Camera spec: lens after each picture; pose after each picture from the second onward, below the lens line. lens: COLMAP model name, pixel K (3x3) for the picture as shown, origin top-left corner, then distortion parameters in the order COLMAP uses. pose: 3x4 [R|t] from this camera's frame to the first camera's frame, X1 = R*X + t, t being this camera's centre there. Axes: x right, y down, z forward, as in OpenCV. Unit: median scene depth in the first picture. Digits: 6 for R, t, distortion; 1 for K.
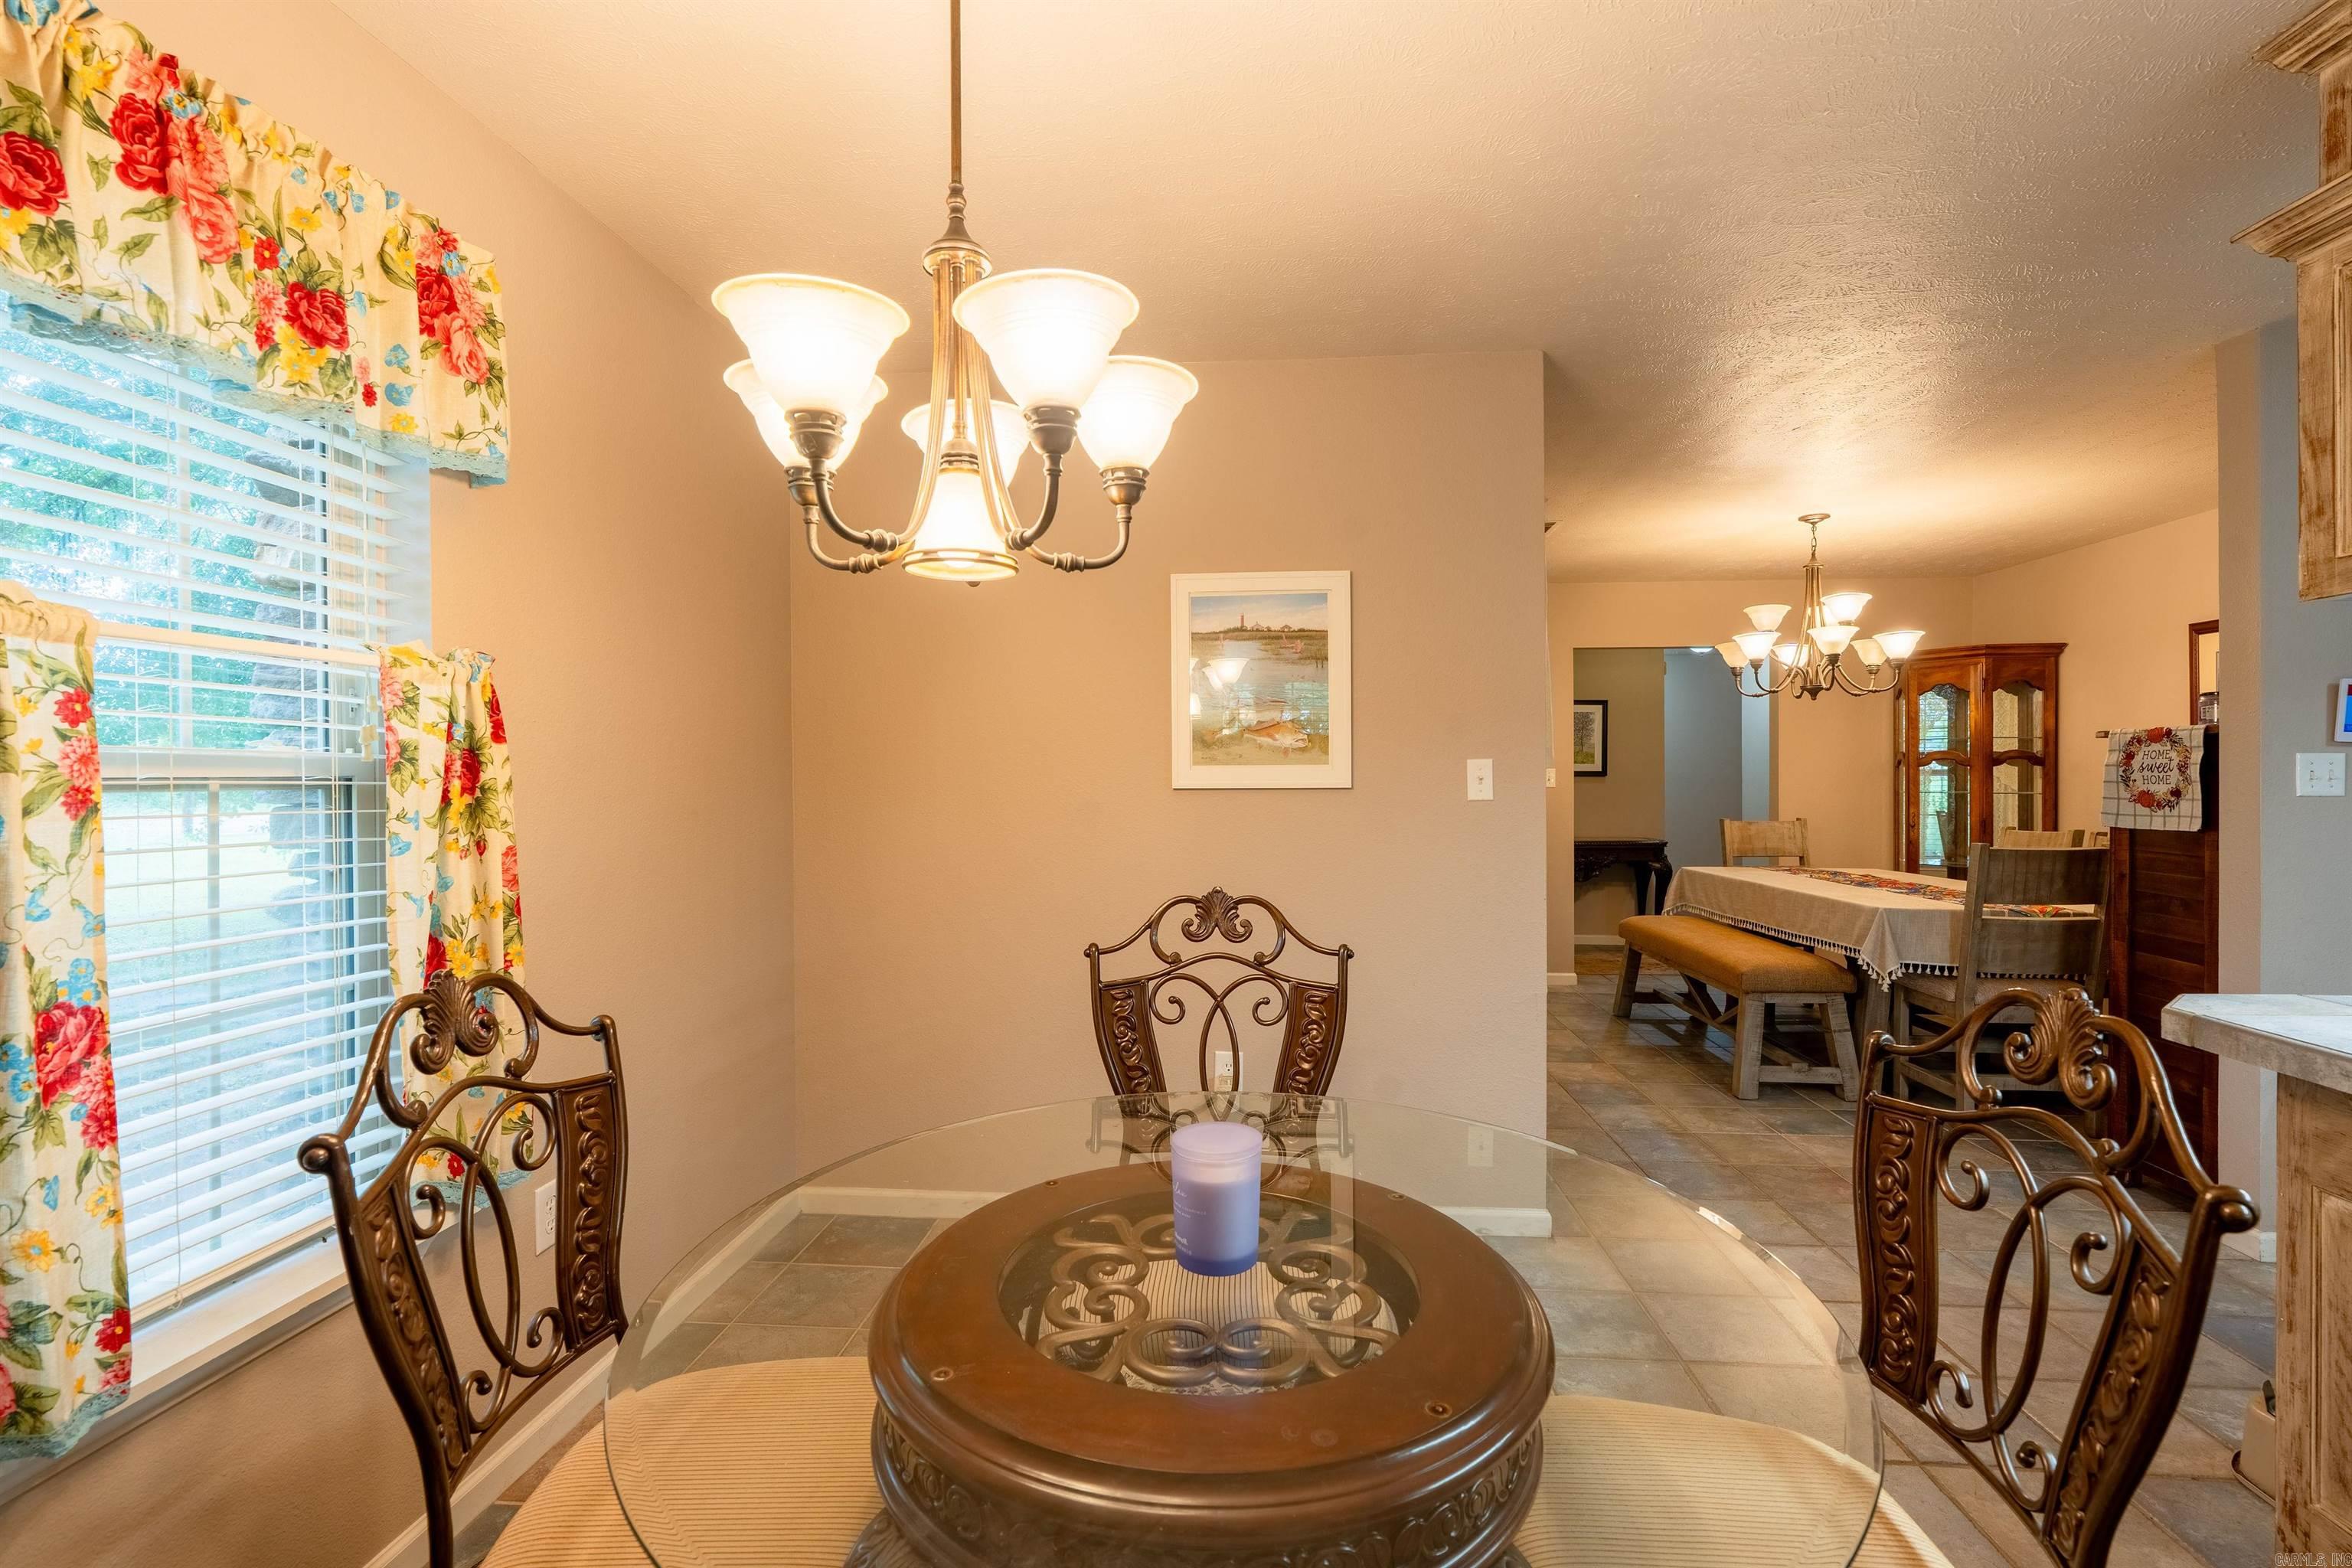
lens RADIAL K [[1053.9, 0, 1174.6], [0, 1053.9, 777.5], [0, 0, 1]] dist [-0.008595, 0.003876]
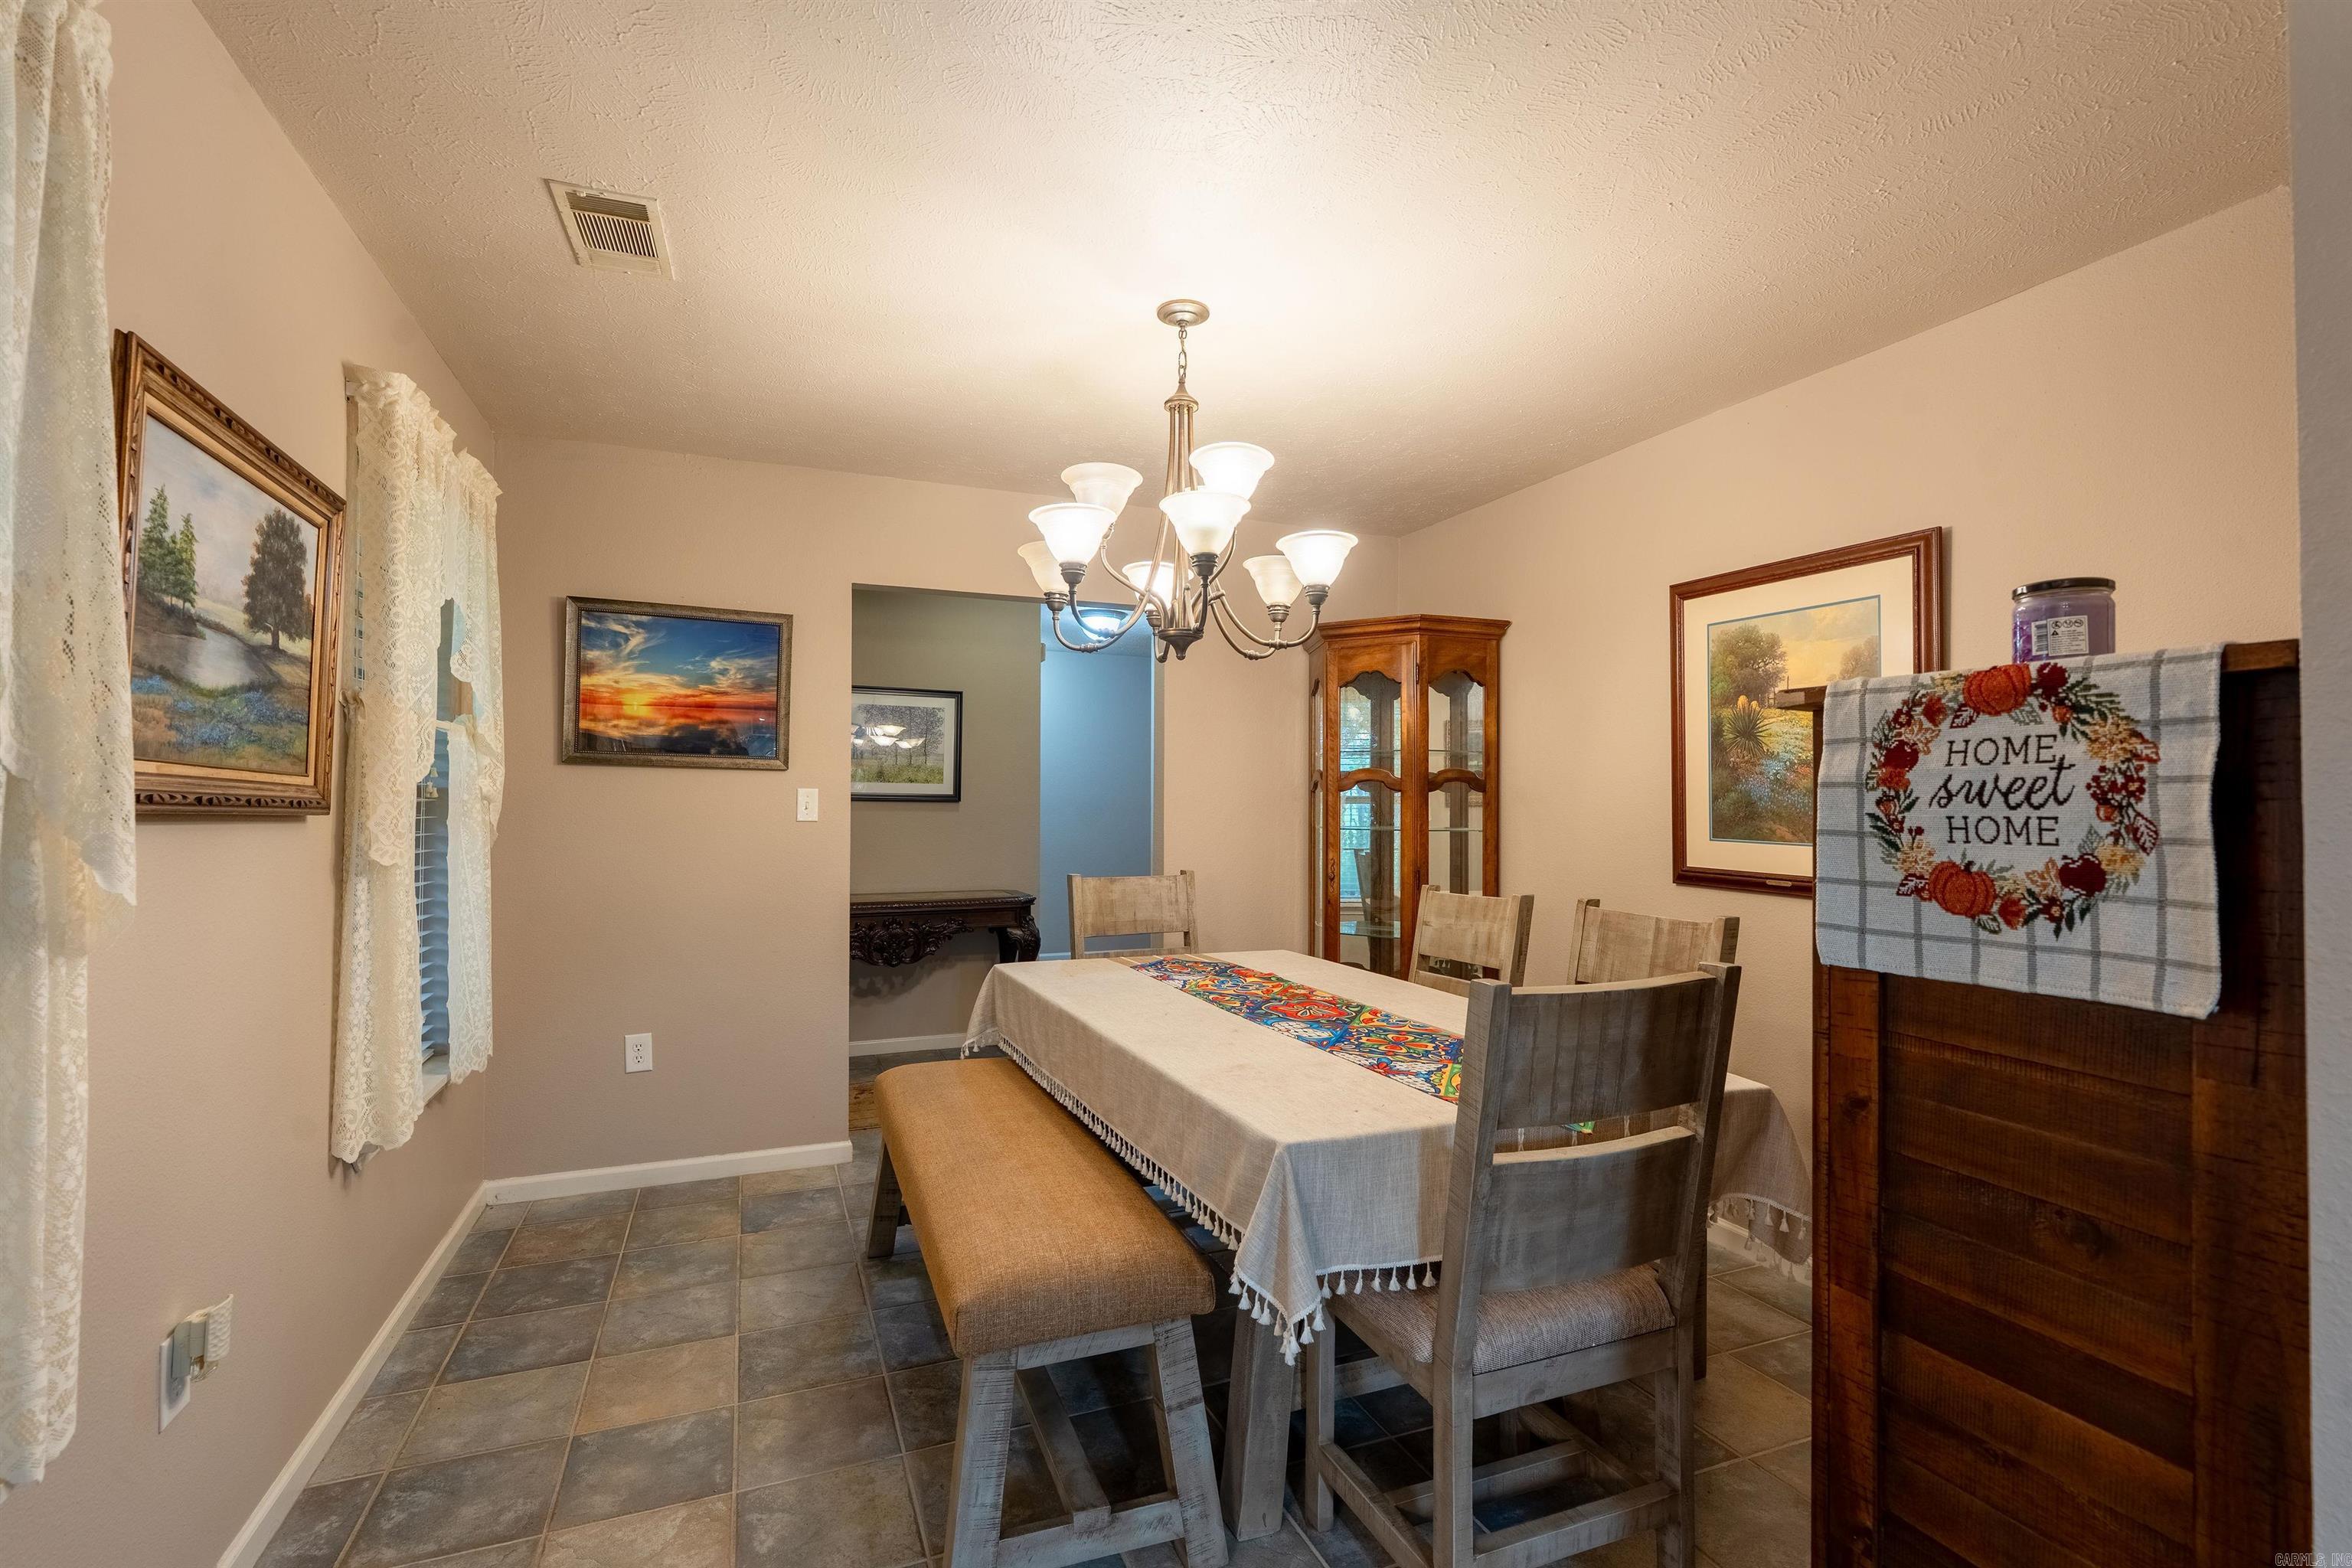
lens RADIAL K [[1053.9, 0, 1173.6], [0, 1053.9, 781.6], [0, 0, 1]] dist [-0.008595, 0.003876]
pose [[0.890422, 0.013829, 0.454926, 0.369027], [-0.005717, 0.999799, -0.019203, -0.003285], [-0.455100, 0.014498, 0.890322, 0.538641]]
